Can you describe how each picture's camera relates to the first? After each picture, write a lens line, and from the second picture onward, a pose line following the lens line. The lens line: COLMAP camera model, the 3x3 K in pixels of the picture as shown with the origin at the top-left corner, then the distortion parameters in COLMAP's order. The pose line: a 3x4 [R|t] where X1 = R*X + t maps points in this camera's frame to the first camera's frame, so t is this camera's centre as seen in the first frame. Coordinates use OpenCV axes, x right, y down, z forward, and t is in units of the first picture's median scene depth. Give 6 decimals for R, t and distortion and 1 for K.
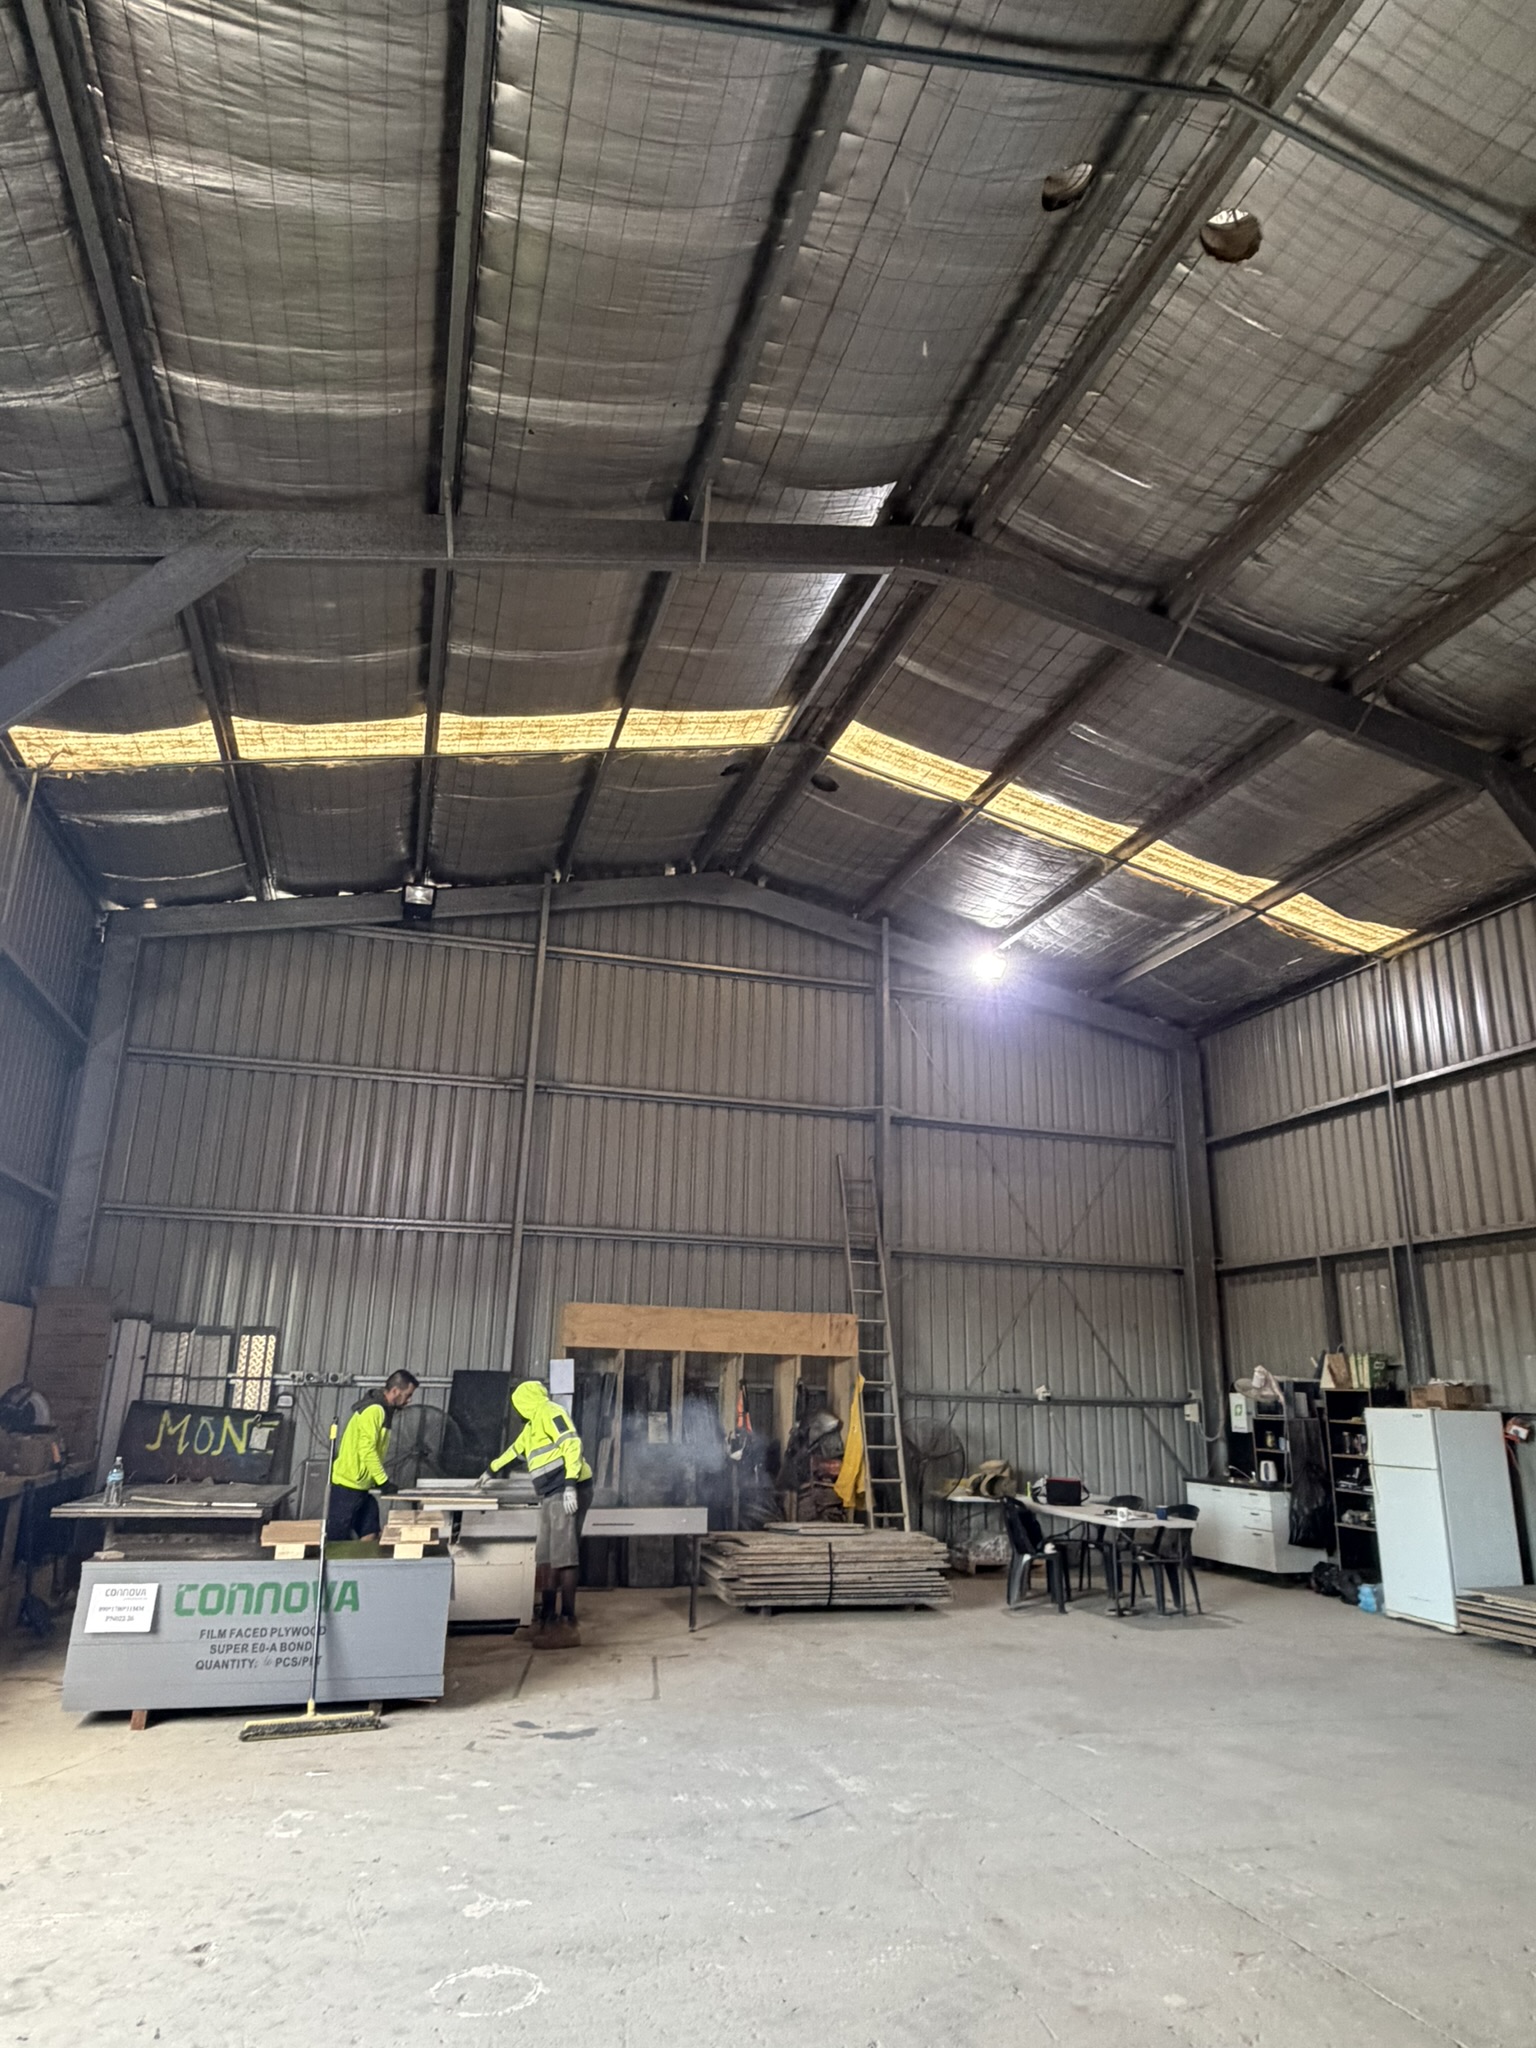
lens RADIAL K [[1259.3, 0, 773.9], [0, 1259.3, 1029.8], [0, 0, 1]] dist [-0.011237, -0.002443]
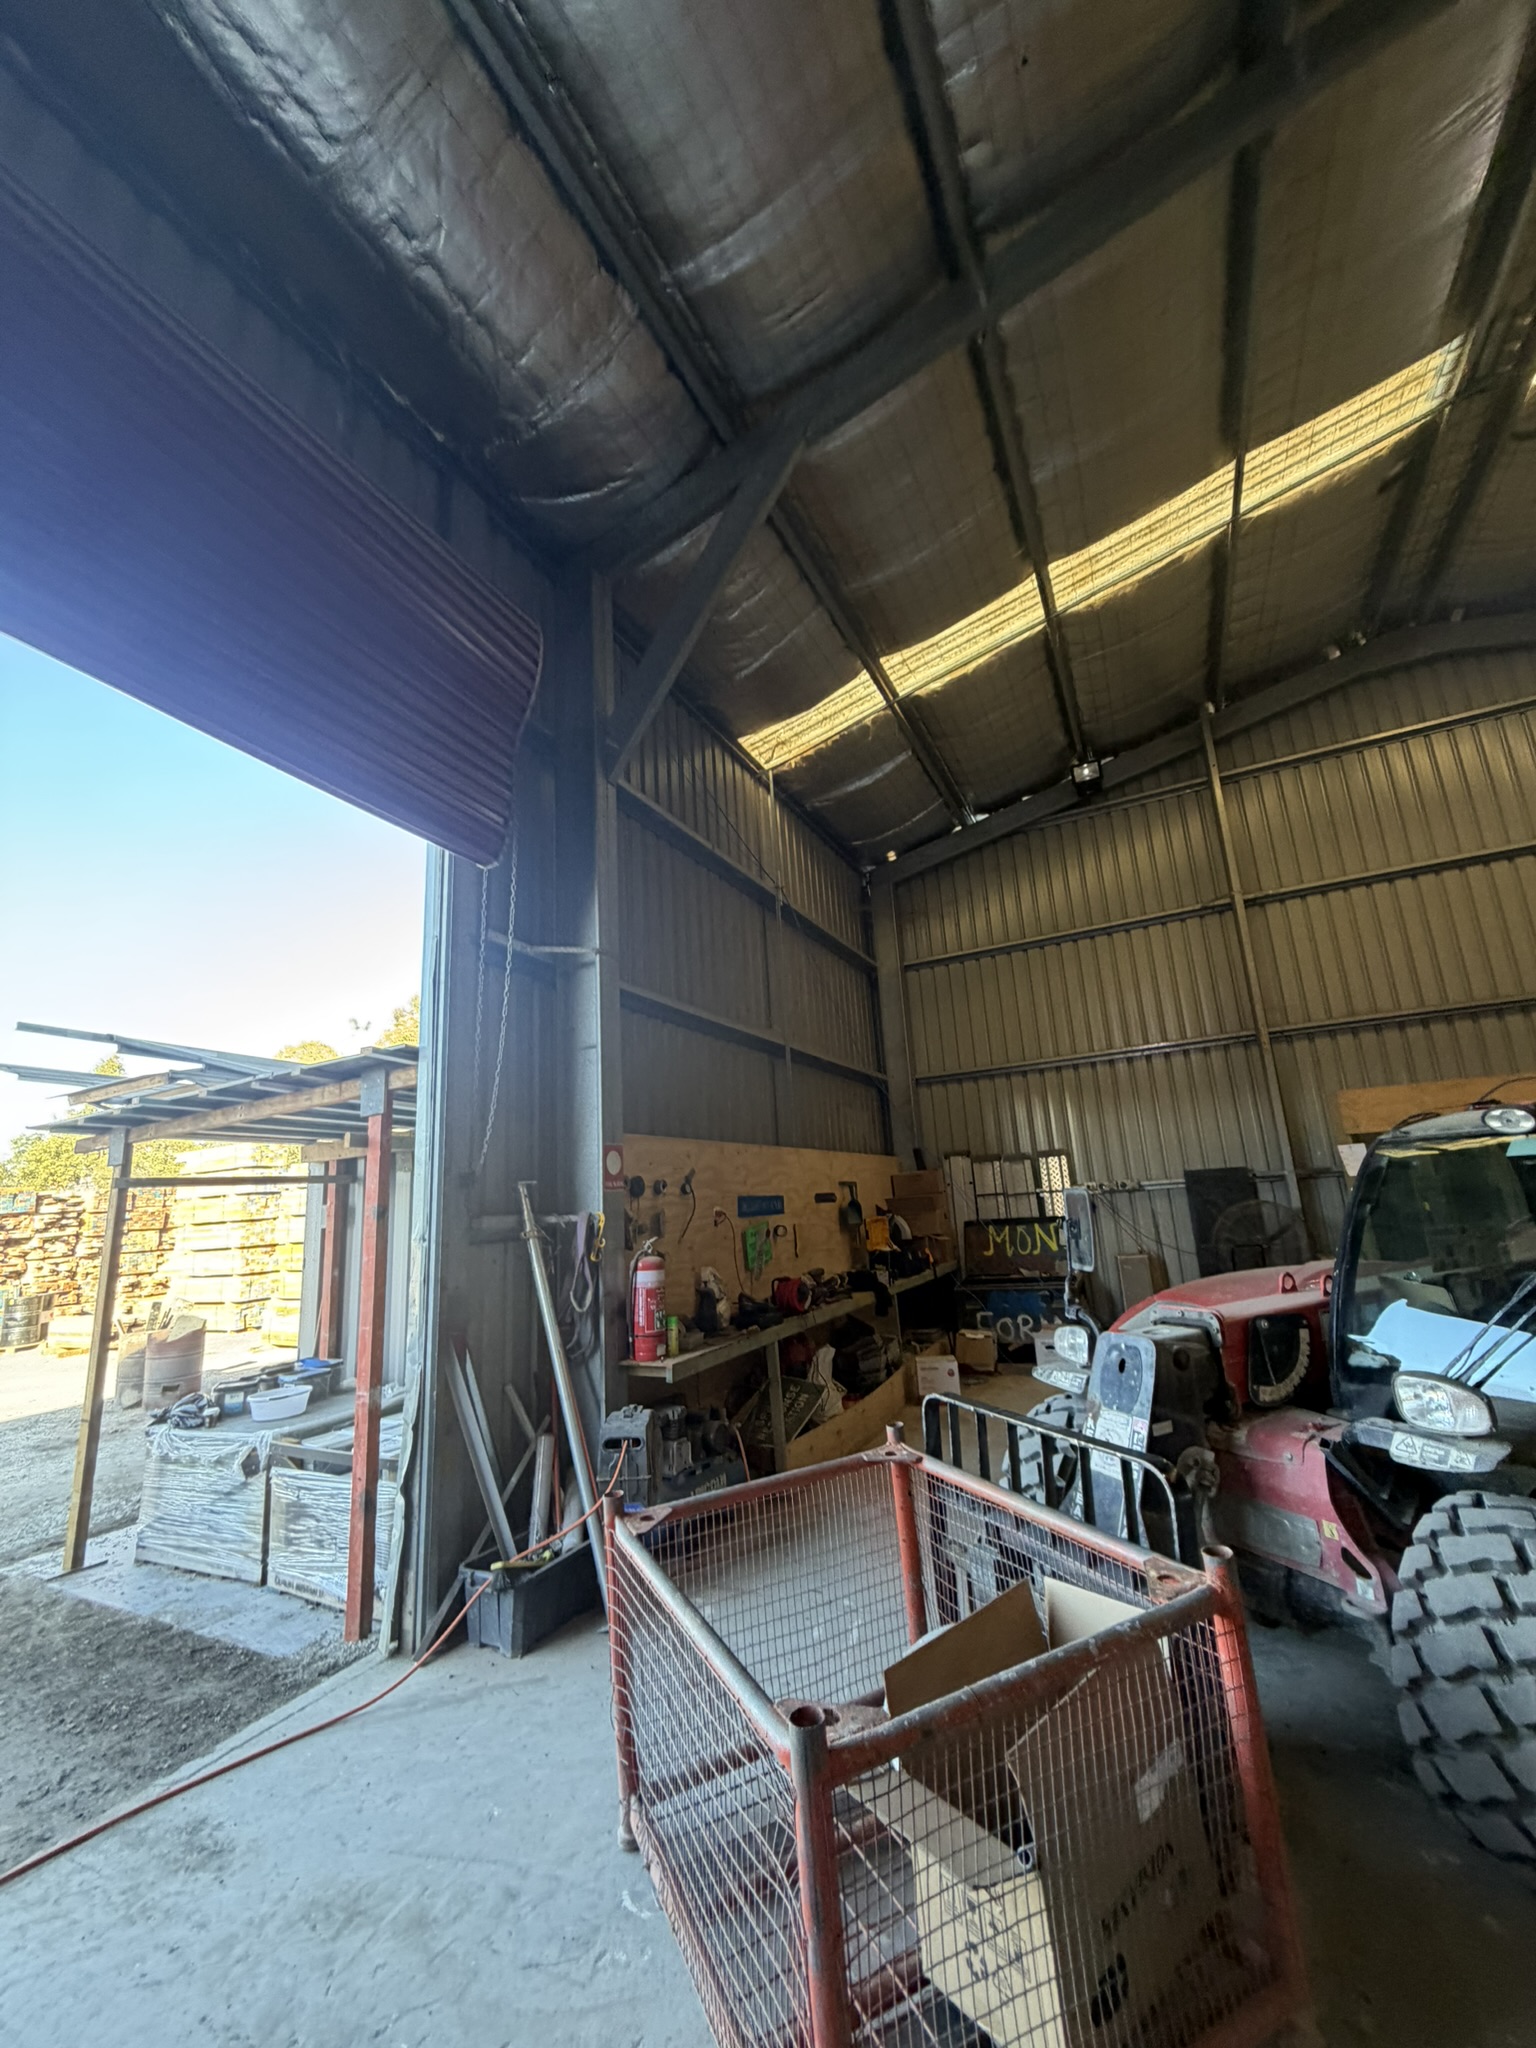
lens RADIAL K [[828.4, 0, 773.9], [0, 828.4, 1016.3], [0, 0, 1]] dist [0.011211, -0.001202]
pose [[0.734734, -0.217686, -0.642478, -0.057842], [0.262139, 0.964651, -0.027065, 0.061041], [0.625659, -0.148533, 0.765826, 0.227392]]
